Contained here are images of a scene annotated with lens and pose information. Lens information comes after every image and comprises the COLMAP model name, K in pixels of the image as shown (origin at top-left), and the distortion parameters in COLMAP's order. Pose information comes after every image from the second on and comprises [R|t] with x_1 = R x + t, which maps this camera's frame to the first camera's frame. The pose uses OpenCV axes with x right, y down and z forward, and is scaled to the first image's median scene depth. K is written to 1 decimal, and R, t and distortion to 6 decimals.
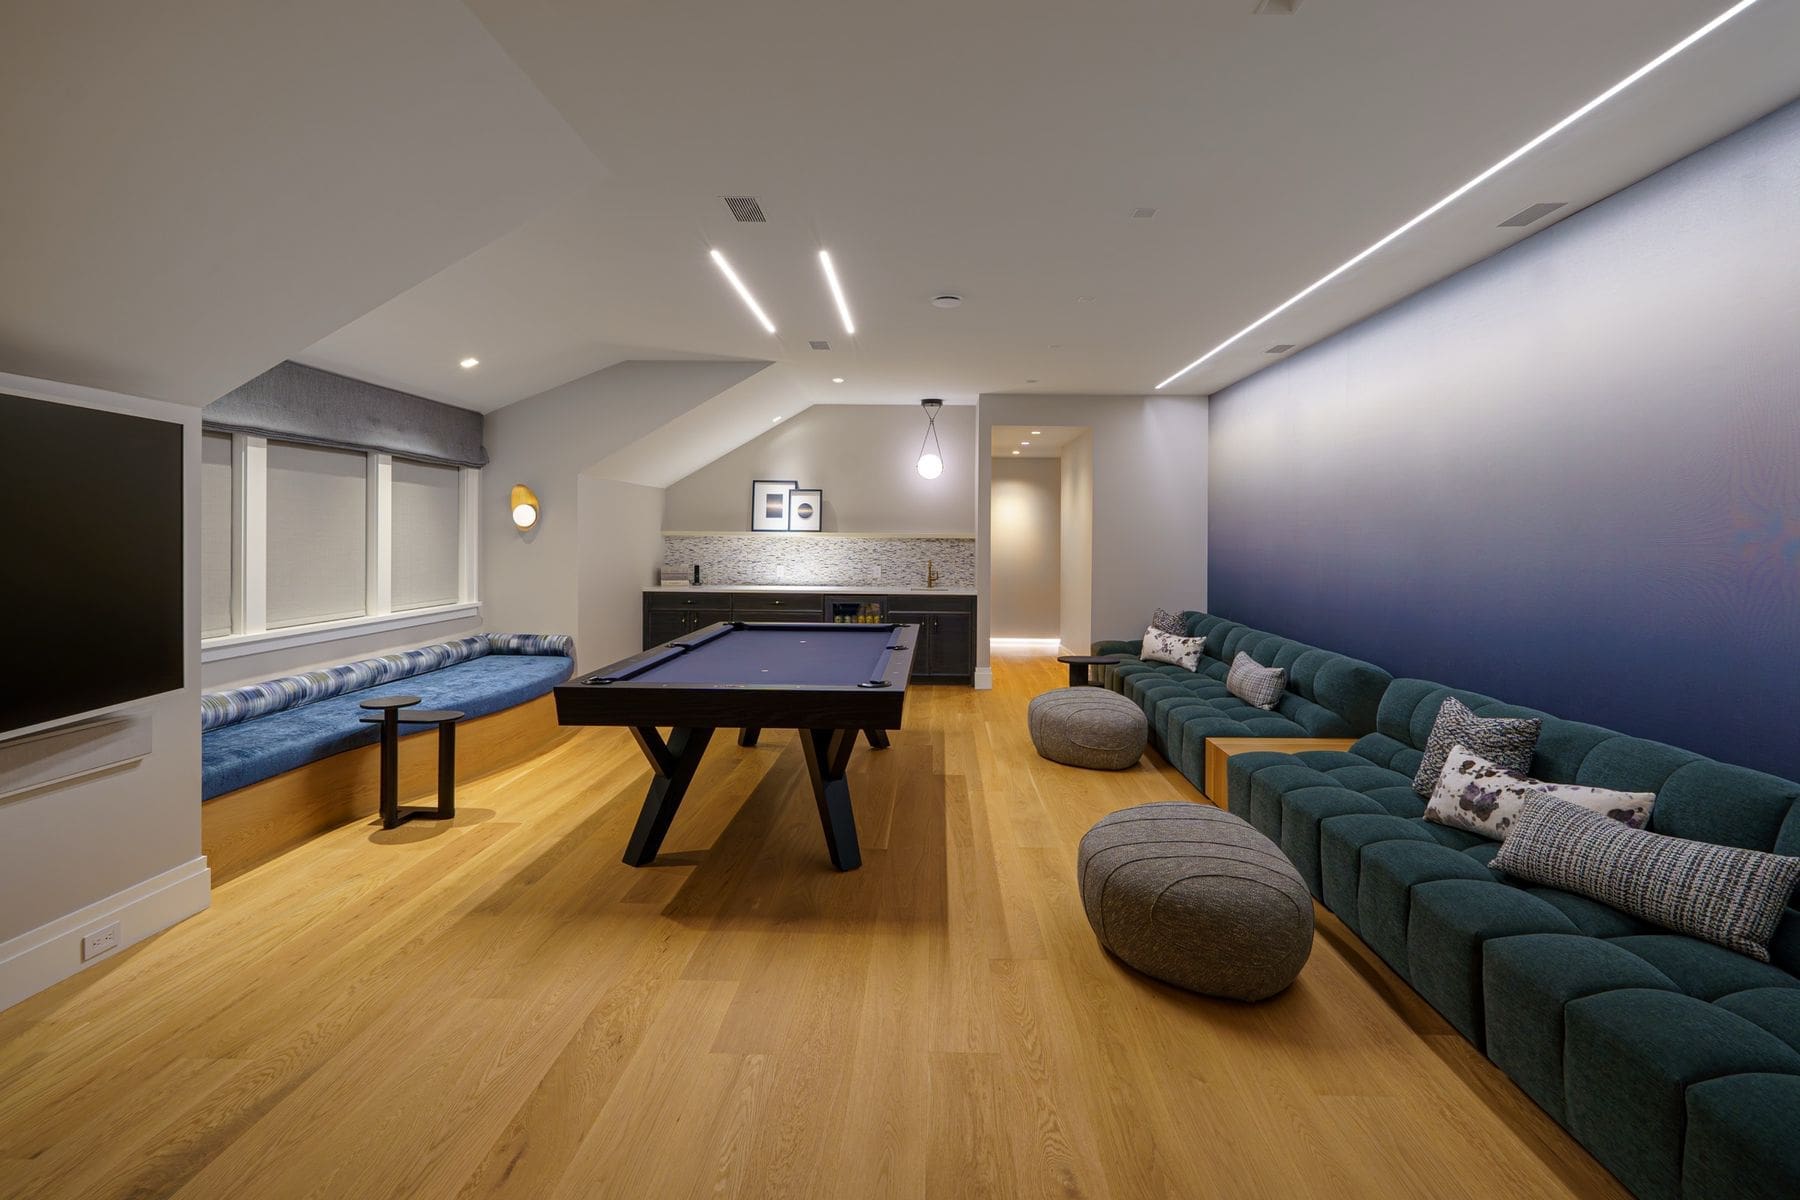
lens RADIAL K [[755.5, 0, 905.8], [0, 755.5, 541.0], [0, 0, 1]] dist [0.001589, -0.000236]
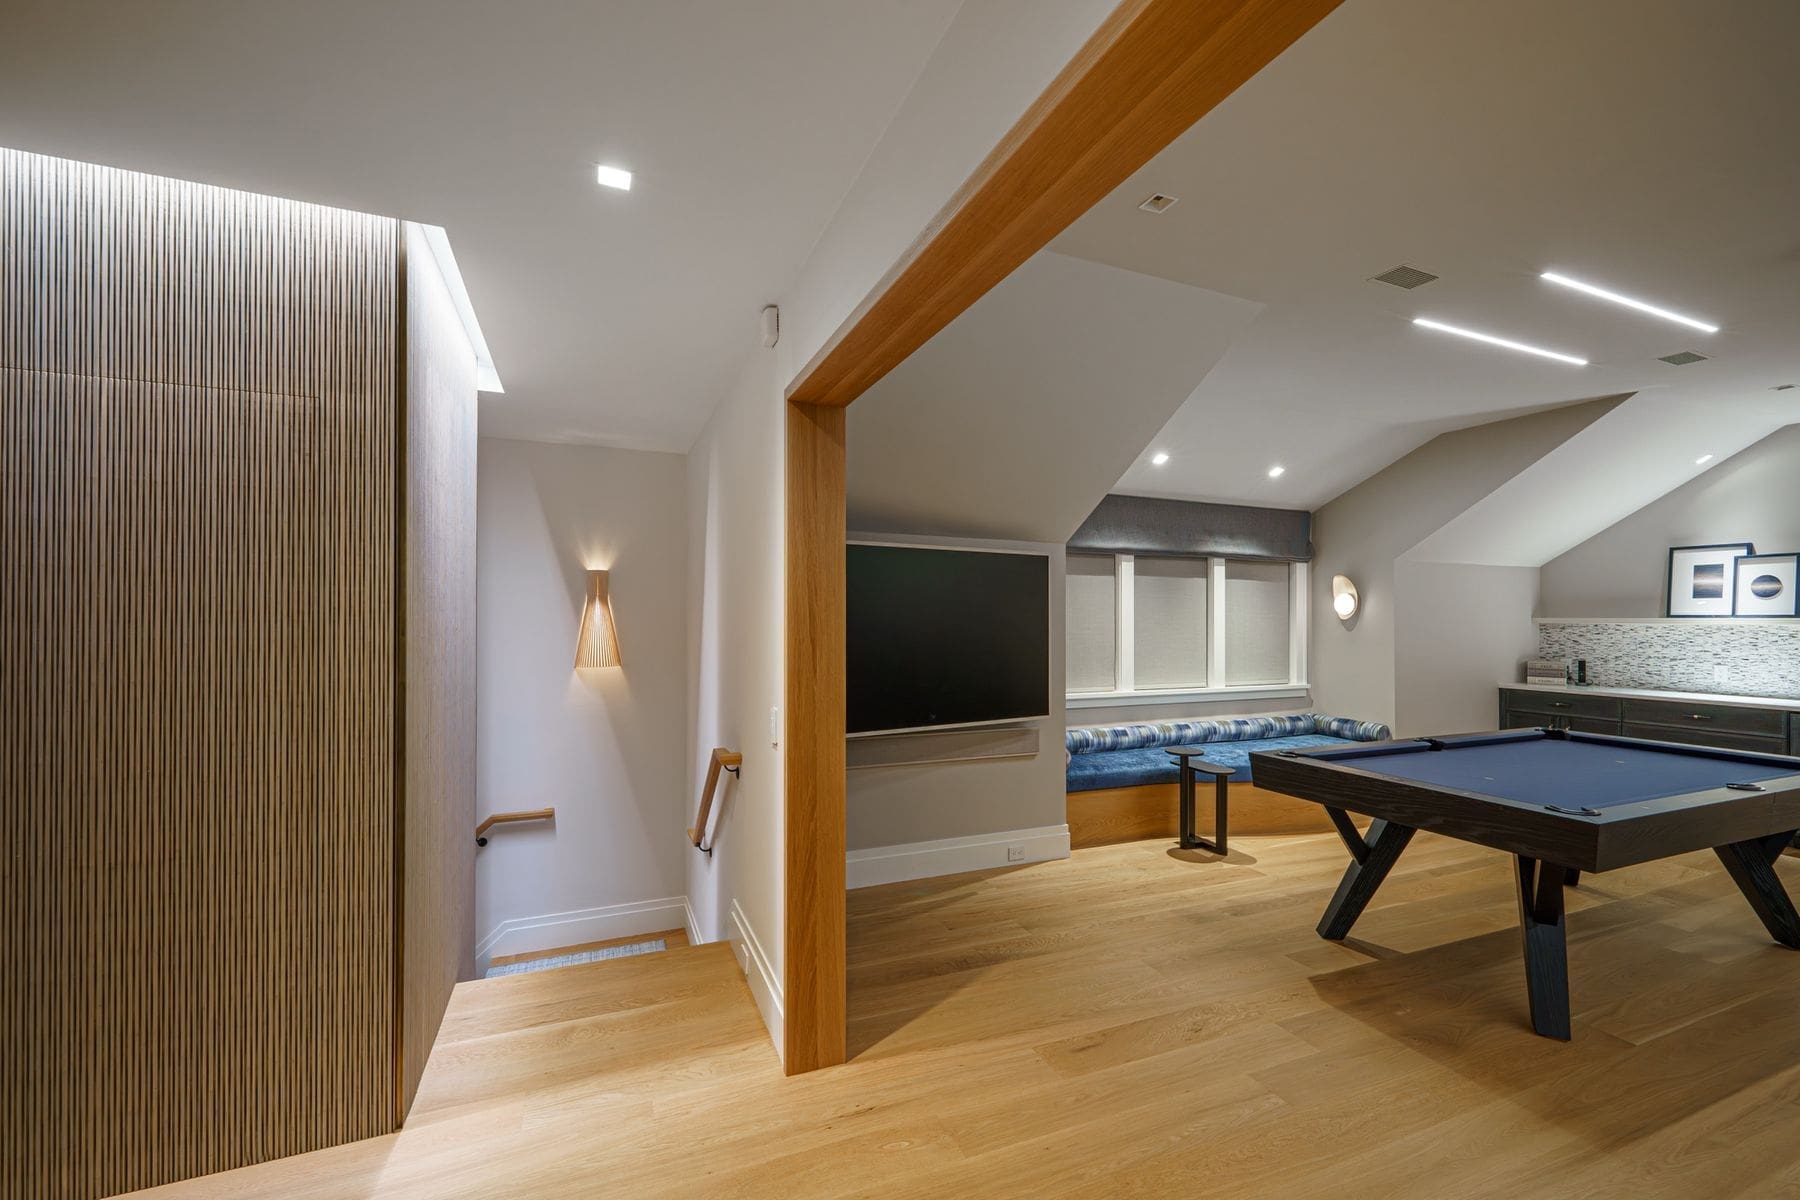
lens RADIAL K [[774.6, 0, 907.8], [0, 774.6, 630.2], [0, 0, 1]] dist [0.001162, 0.000106]
pose [[0.394216, 0.005734, -0.919000, 0.292585], [-0.006757, 0.999972, 0.003341, 0.002884], [0.918993, 0.004893, 0.394243, 0.031653]]
